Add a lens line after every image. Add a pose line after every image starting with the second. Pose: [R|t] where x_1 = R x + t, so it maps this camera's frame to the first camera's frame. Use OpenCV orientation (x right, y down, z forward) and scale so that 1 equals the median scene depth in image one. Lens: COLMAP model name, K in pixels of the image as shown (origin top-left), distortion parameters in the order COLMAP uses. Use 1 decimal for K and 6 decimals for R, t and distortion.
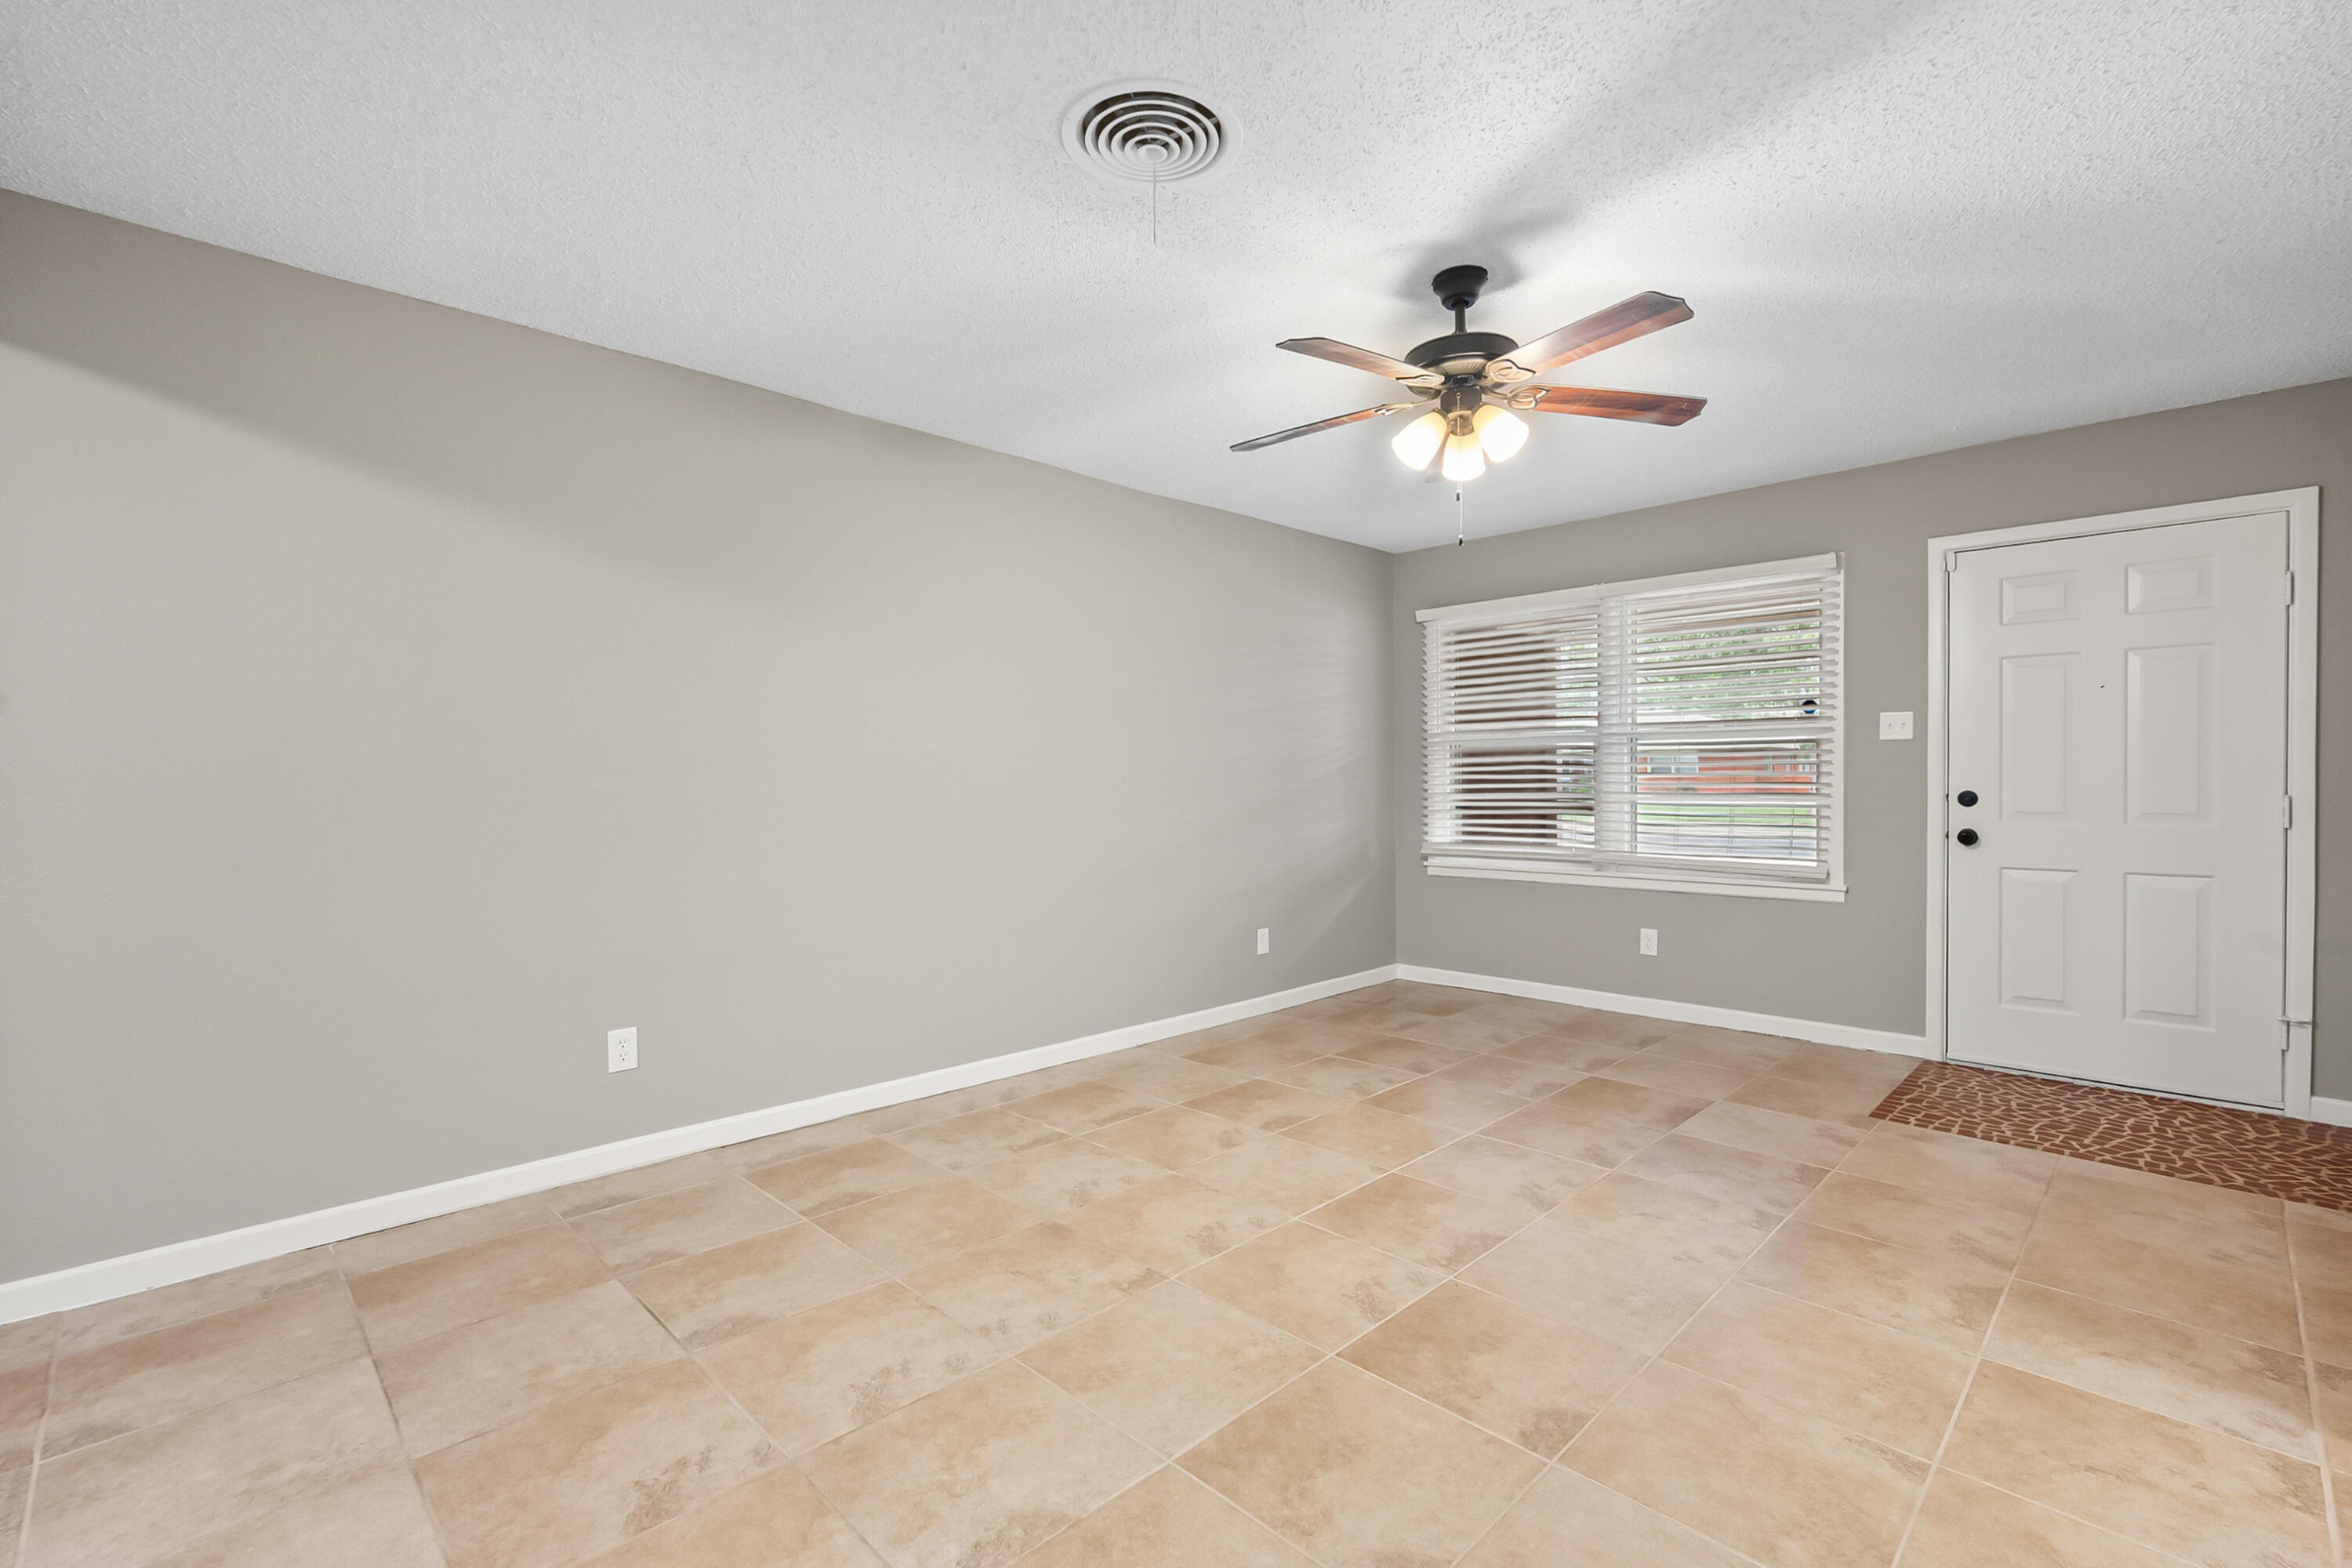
lens RADIAL K [[1011.0, 0, 1178.5], [0, 1011.0, 803.5], [0, 0, 1]] dist [-0.005500, 0.002061]
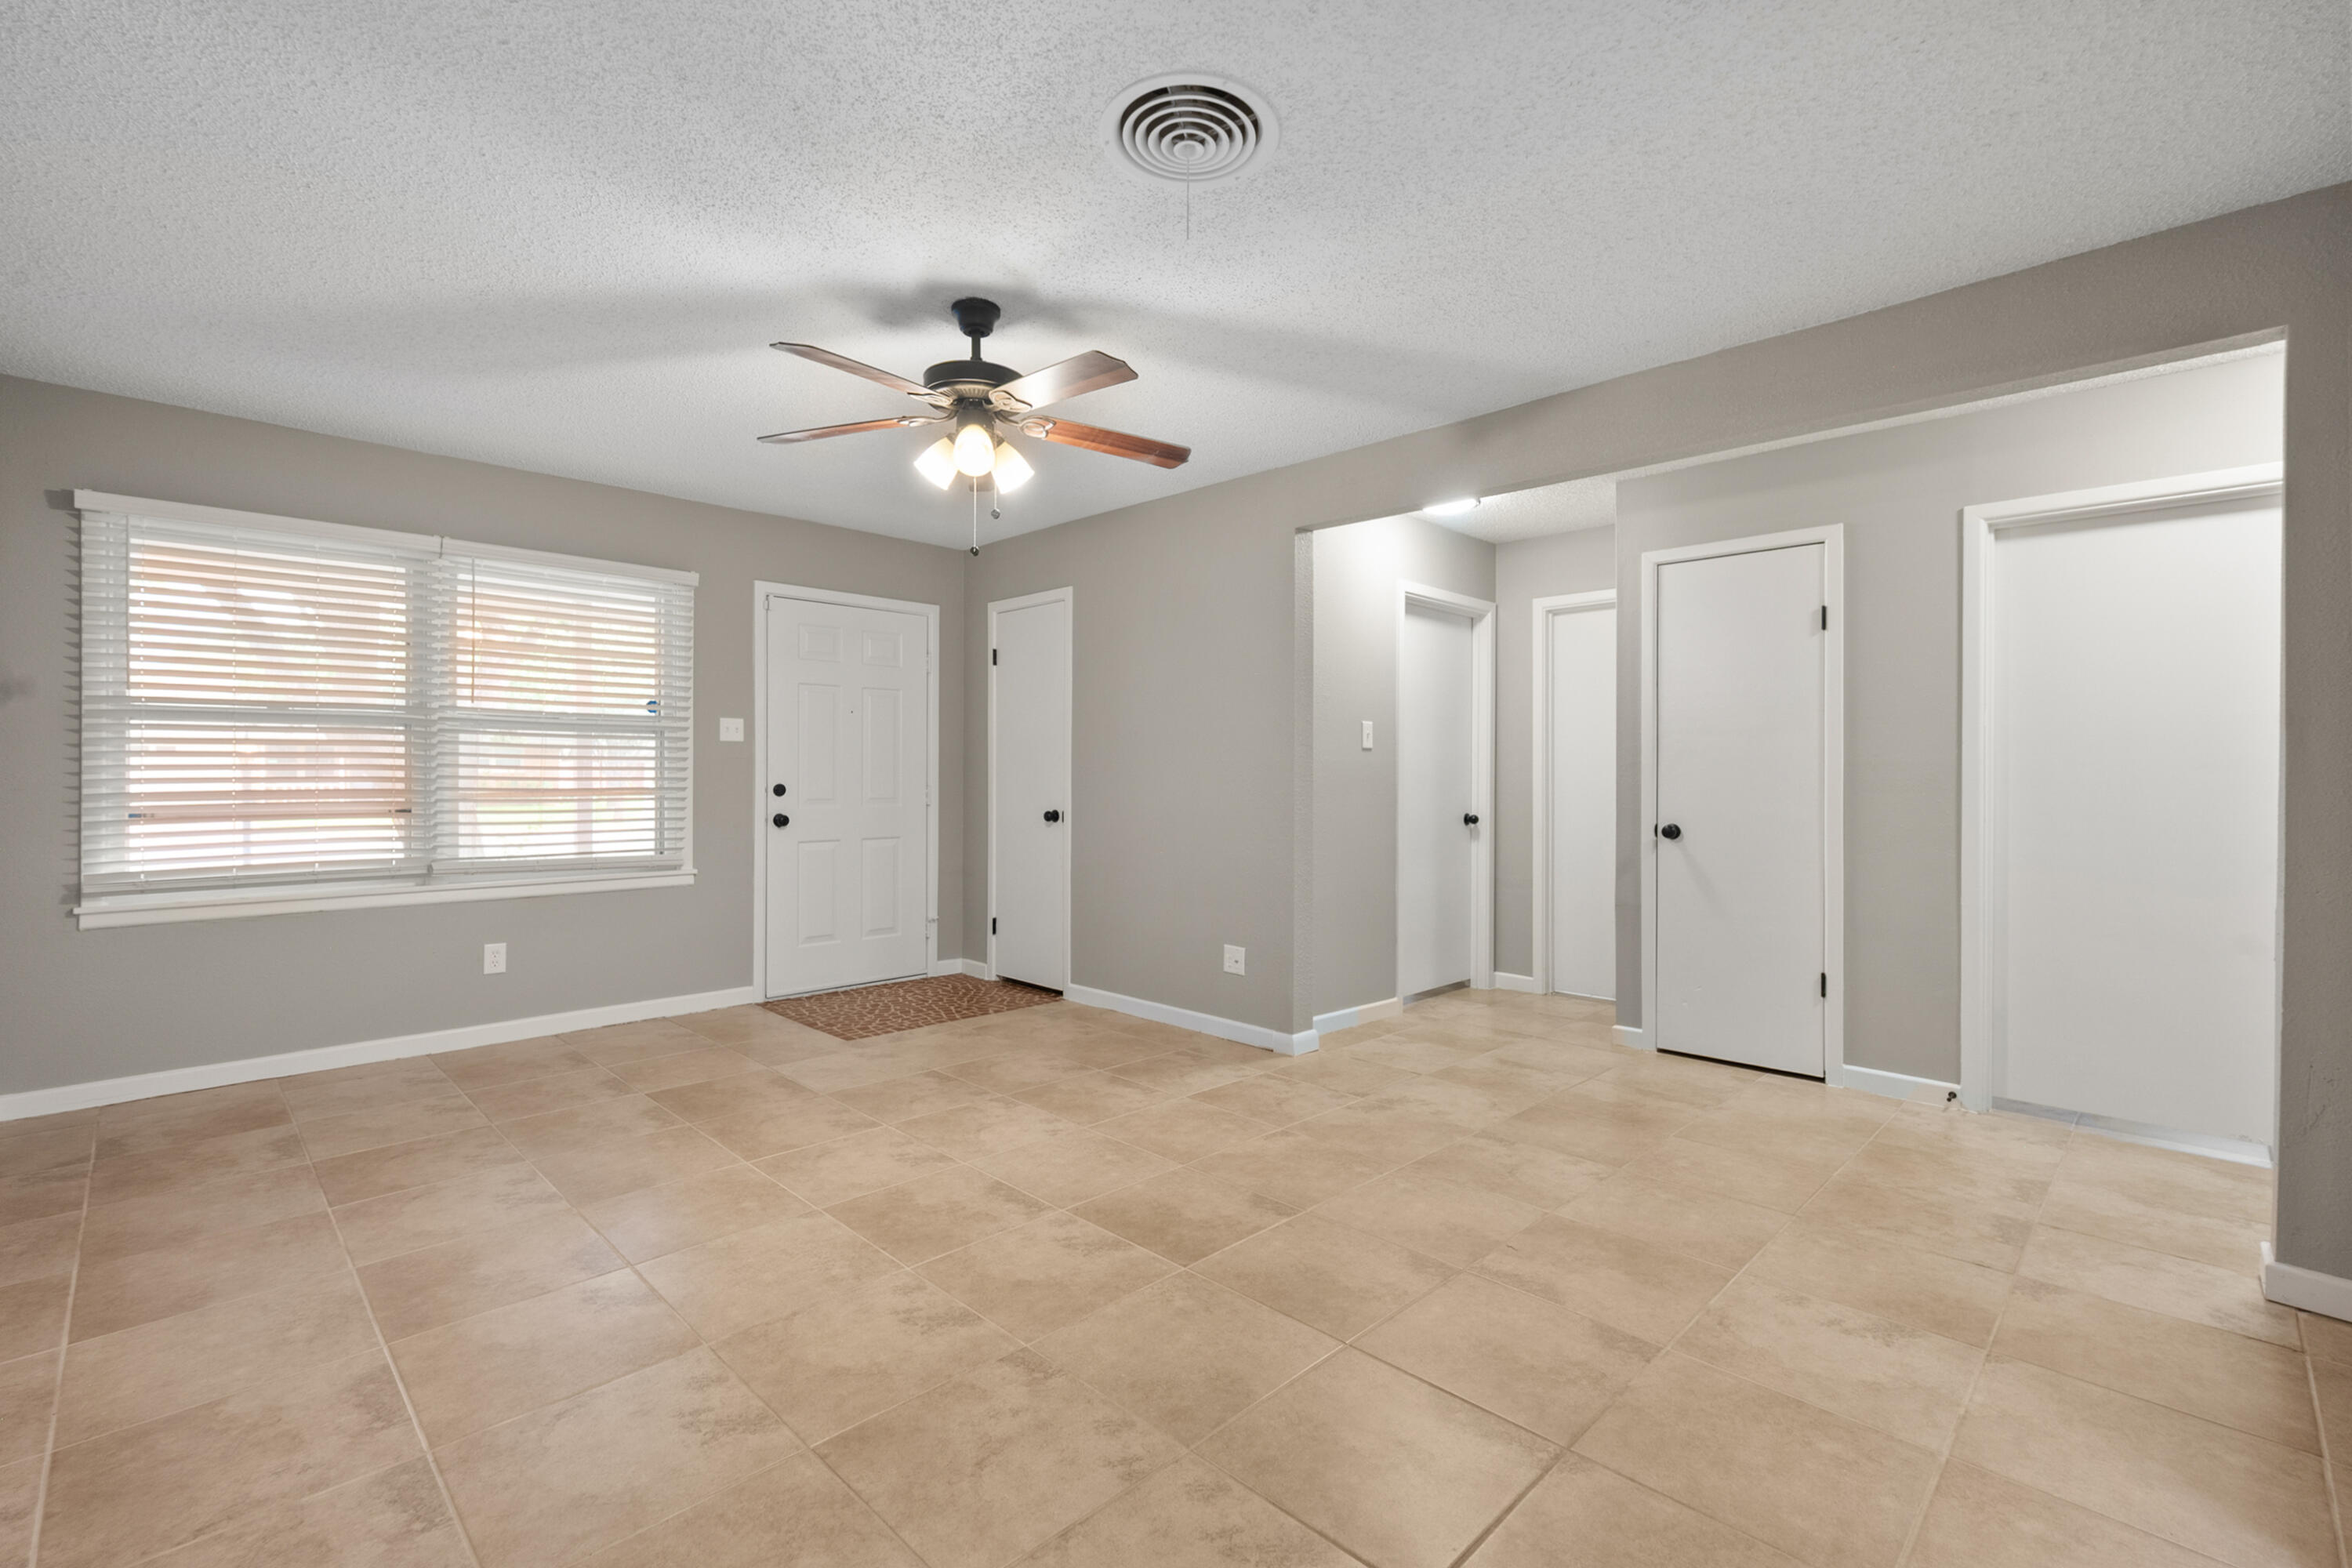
lens RADIAL K [[1041.9, 0, 1154.1], [0, 1041.9, 779.8], [0, 0, 1]] dist [-0.003803, -0.000757]
pose [[0.006298, 0.001972, 0.999978, -0.688610], [0.020154, 0.999795, -0.002098, -0.006899], [-0.999777, 0.020166, 0.006257, 0.672829]]
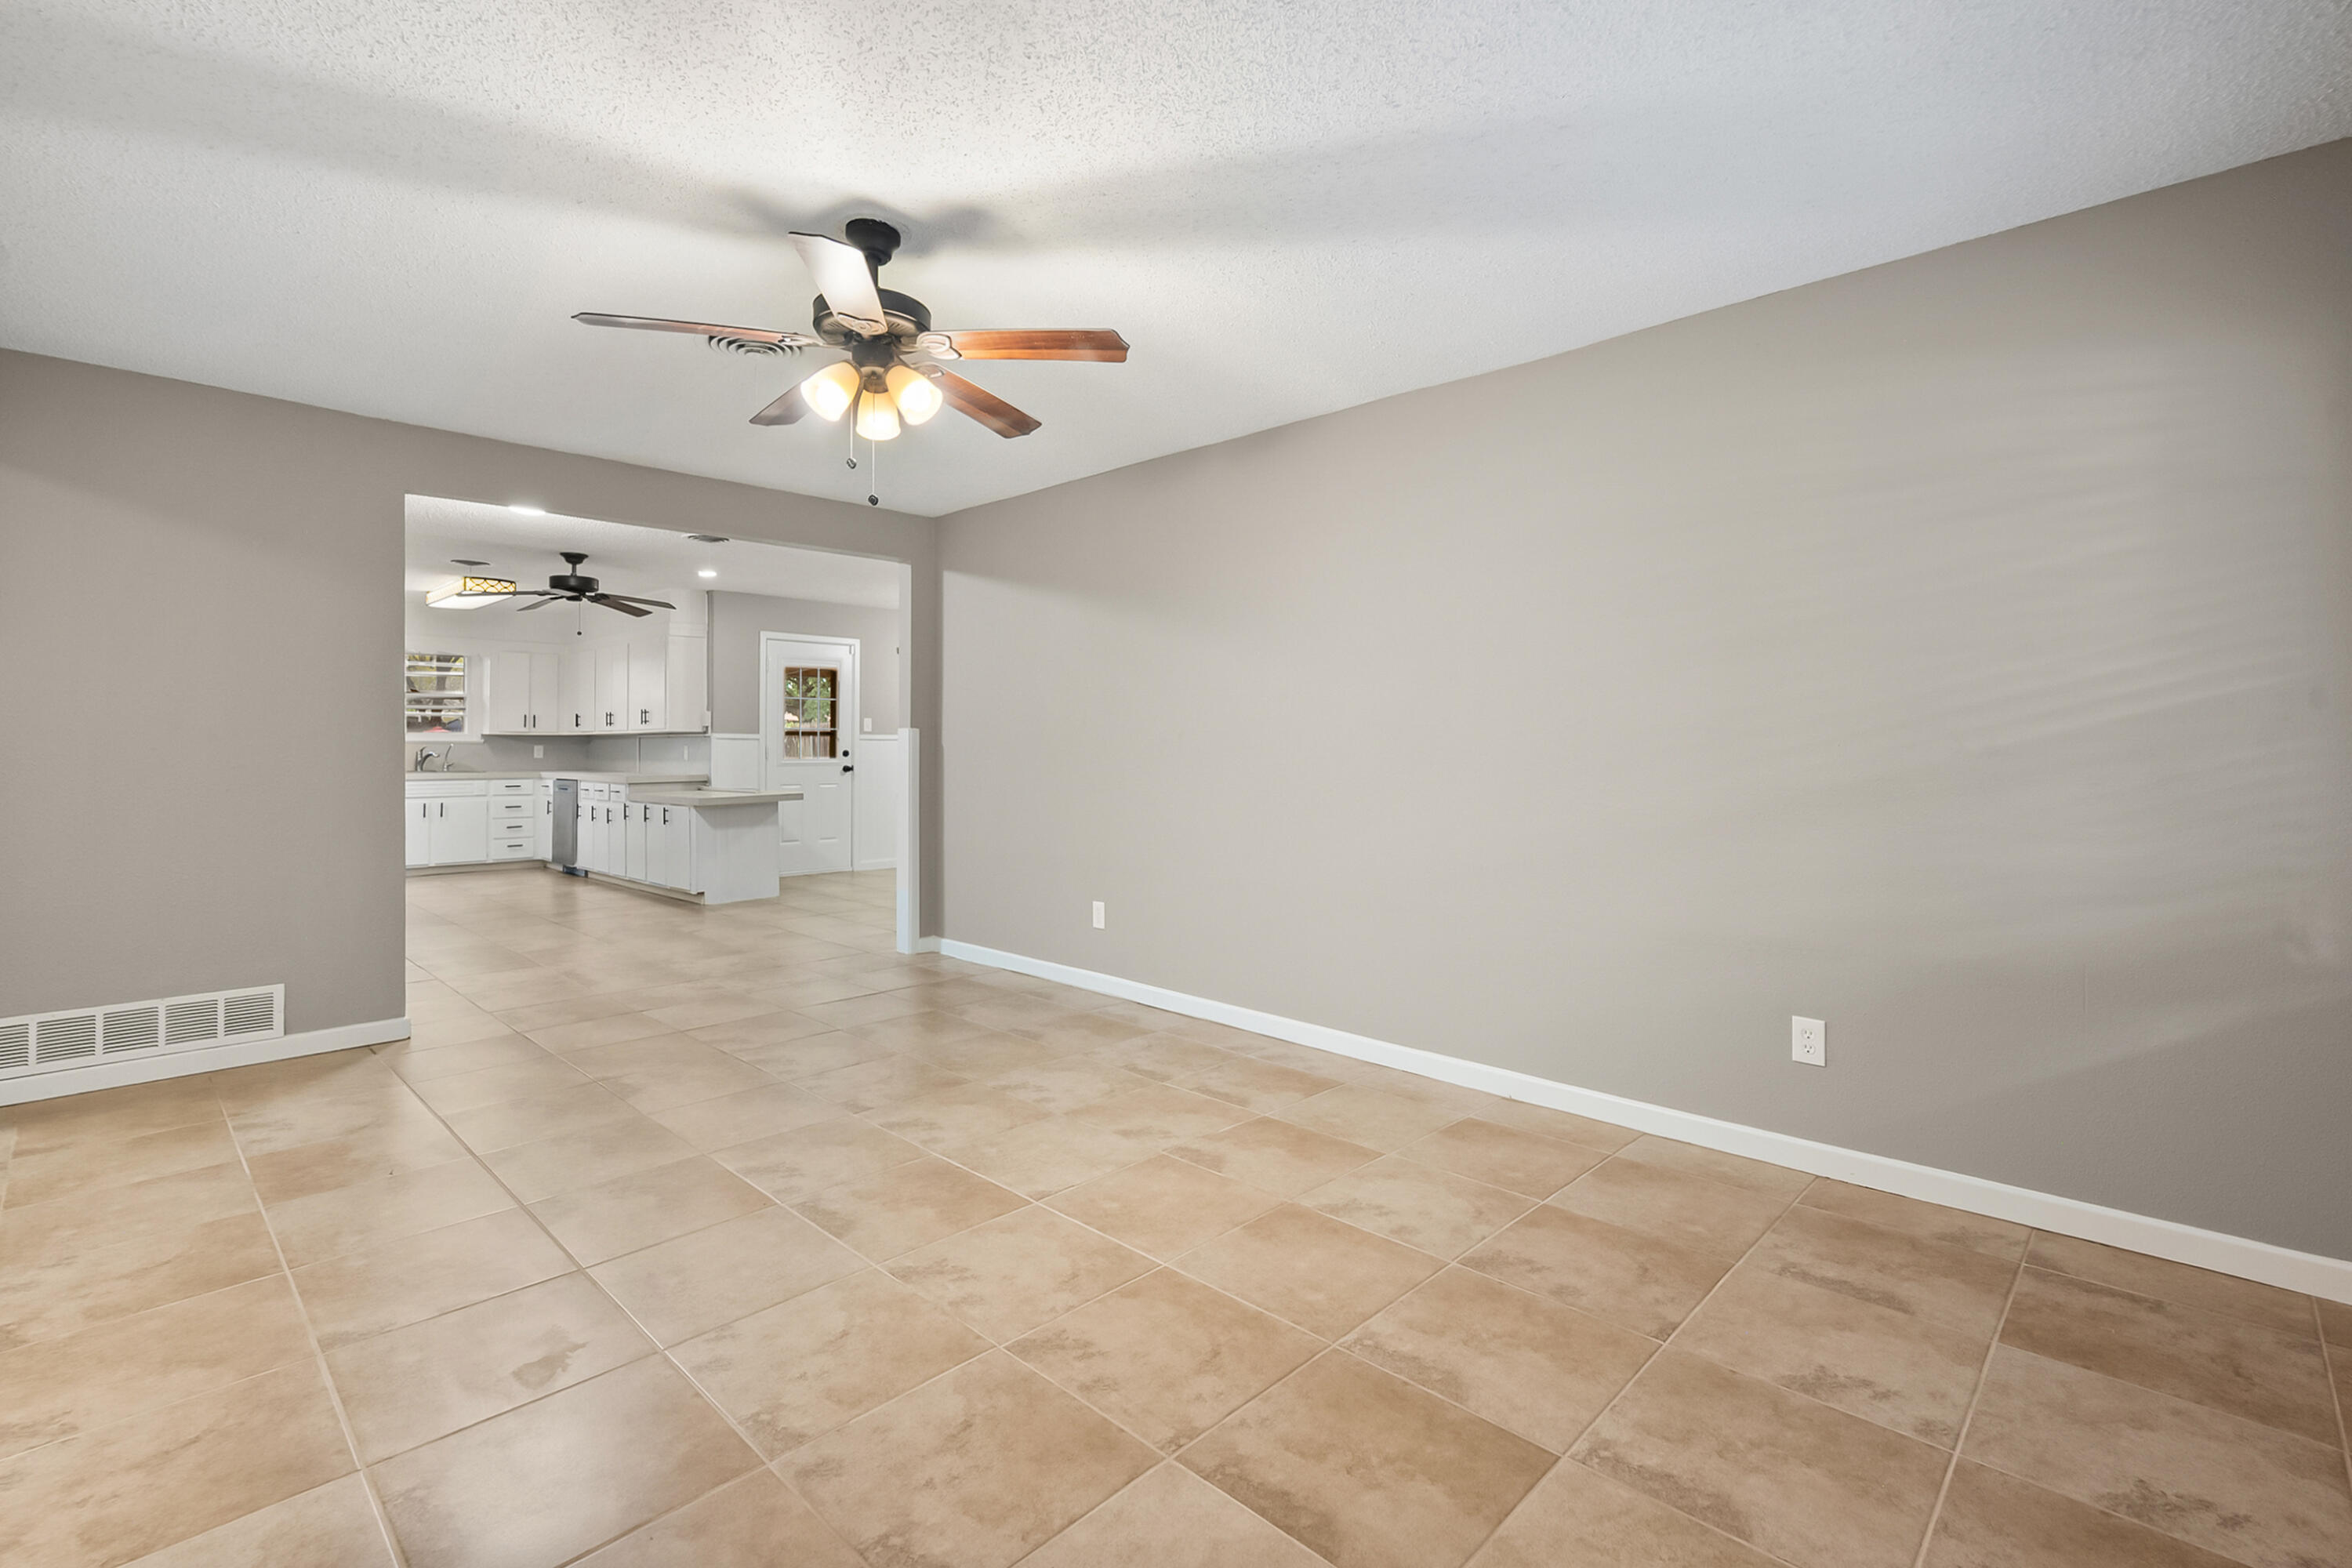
lens RADIAL K [[1049.0, 0, 1164.6], [0, 1049.0, 736.7], [0, 0, 1]] dist [0.002802, -0.000459]
pose [[0.030519, -0.000815, -0.999534, 1.081864], [-0.026046, 0.999659, -0.001611, -0.033123], [0.999195, 0.026083, 0.030487, 1.045114]]
